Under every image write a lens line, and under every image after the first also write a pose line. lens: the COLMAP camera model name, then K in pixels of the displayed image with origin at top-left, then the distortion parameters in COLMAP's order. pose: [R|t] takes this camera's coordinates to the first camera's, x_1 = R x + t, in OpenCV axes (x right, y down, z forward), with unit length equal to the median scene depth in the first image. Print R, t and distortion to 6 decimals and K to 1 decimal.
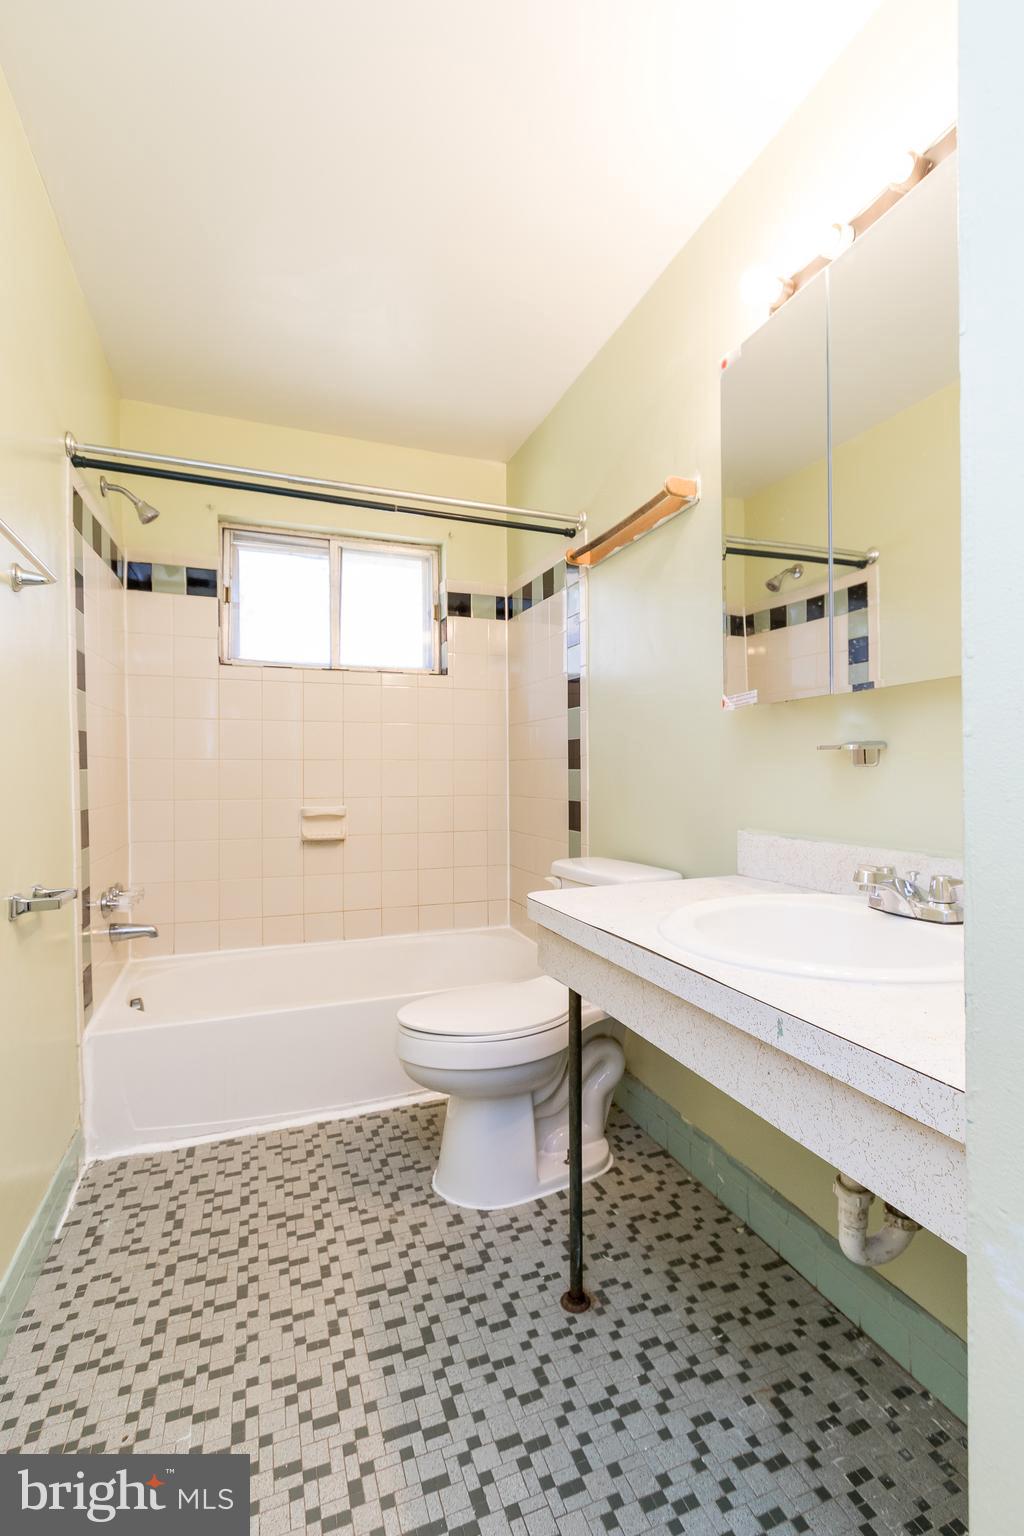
lens RADIAL K [[705.7, 0, 528.2], [0, 705.7, 770.0], [0, 0, 1]] dist [0.002936, -0.000176]
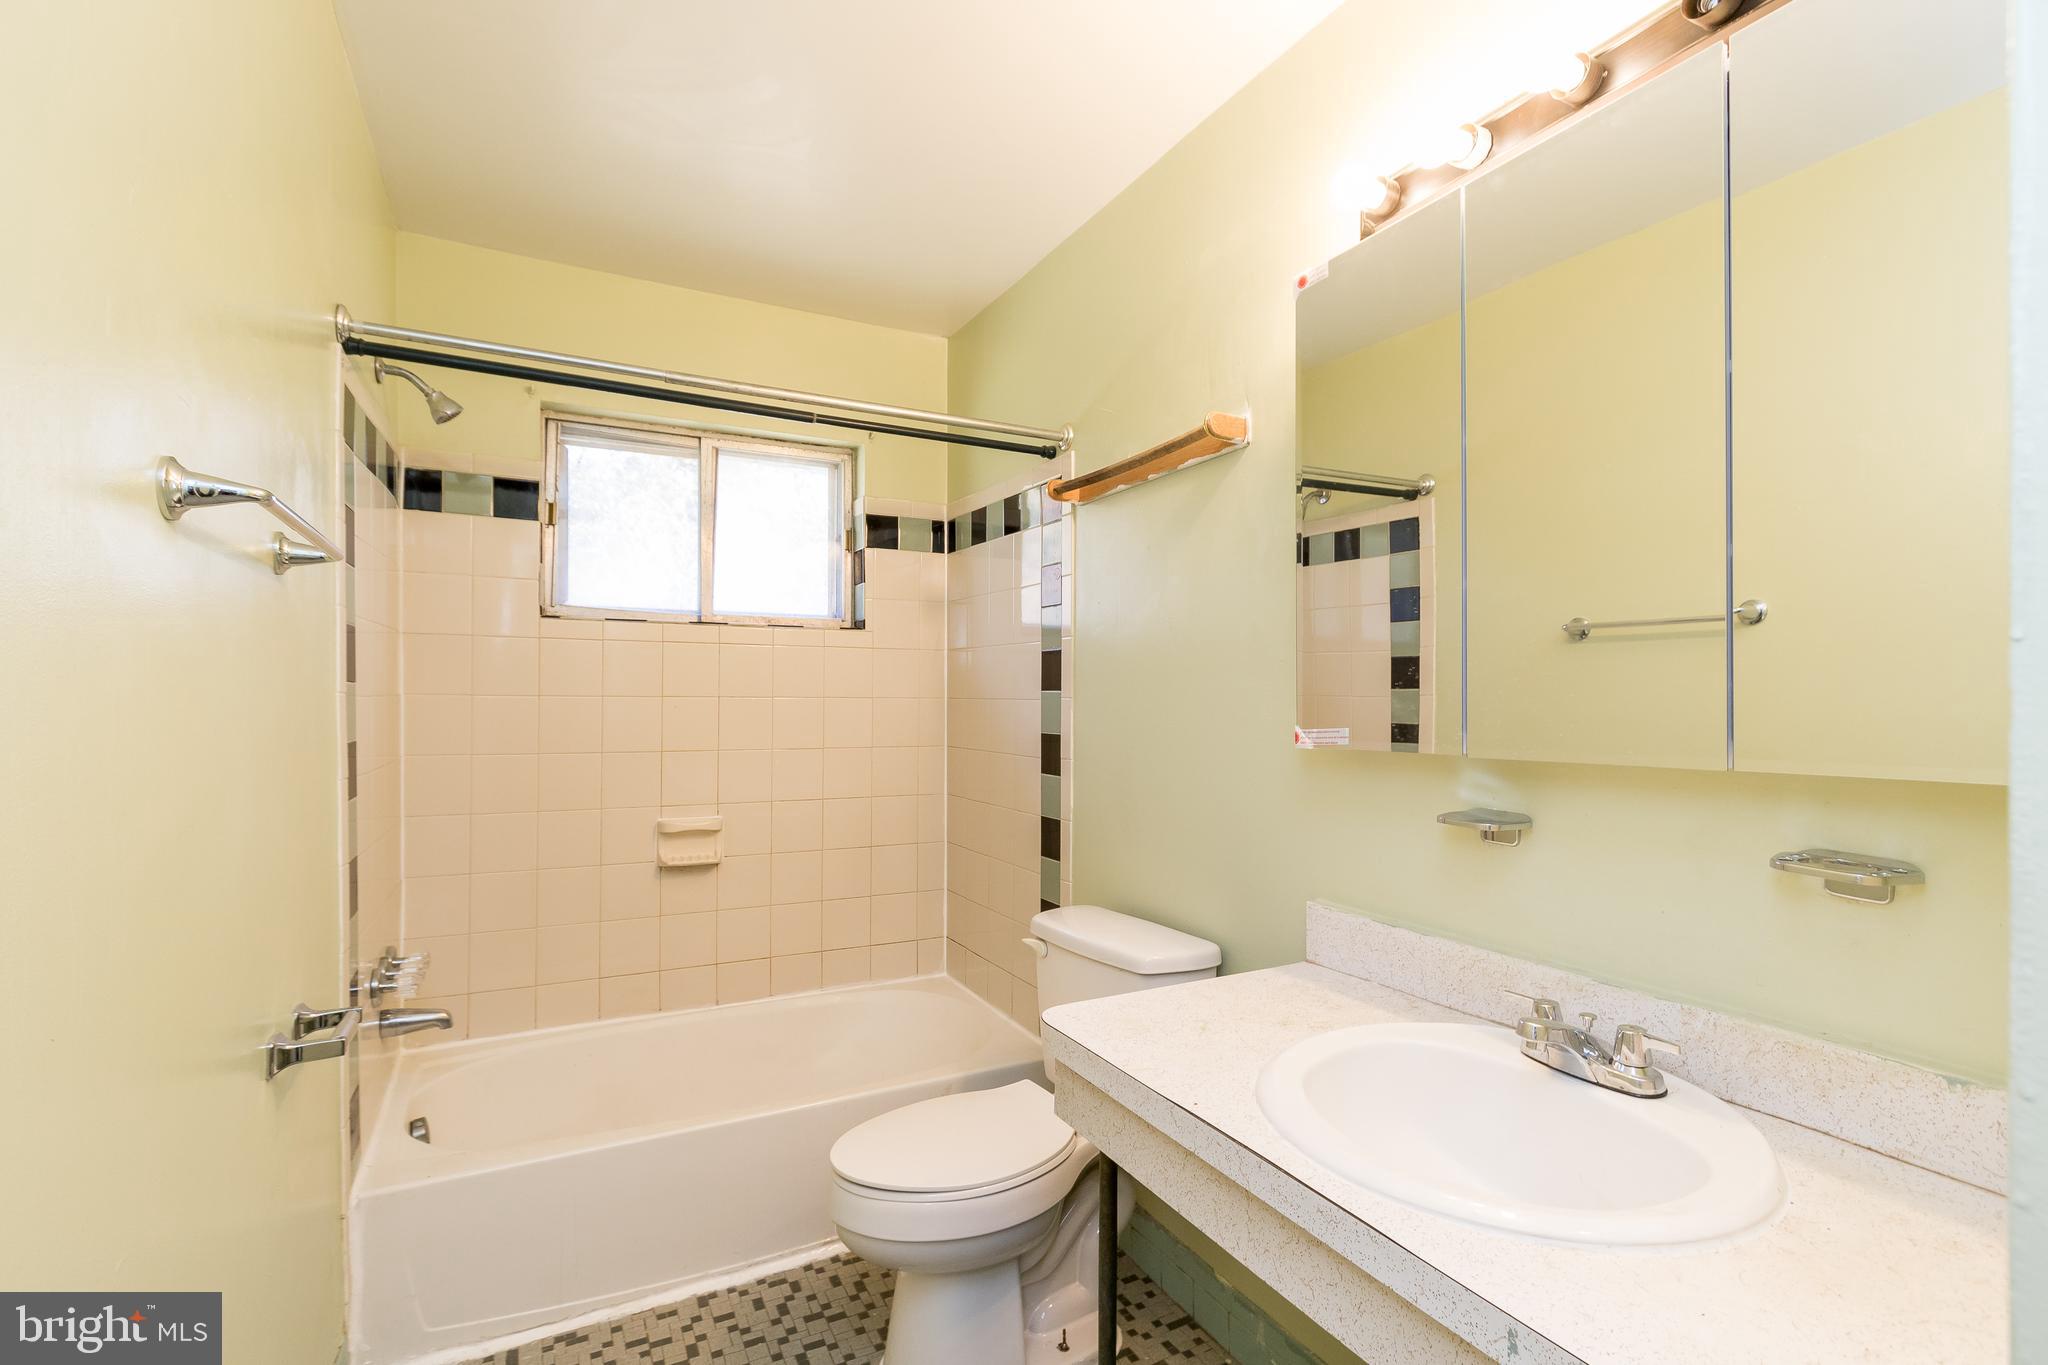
lens RADIAL K [[944.5, 0, 1014.7], [0, 944.5, 686.5], [0, 0, 1]] dist [0.000589, -0.000242]
pose [[0.994468, 0.009897, 0.104570, -0.084745], [-0.009287, 0.999937, -0.006313, -0.096561], [-0.104626, 0.005307, 0.994498, 0.031833]]
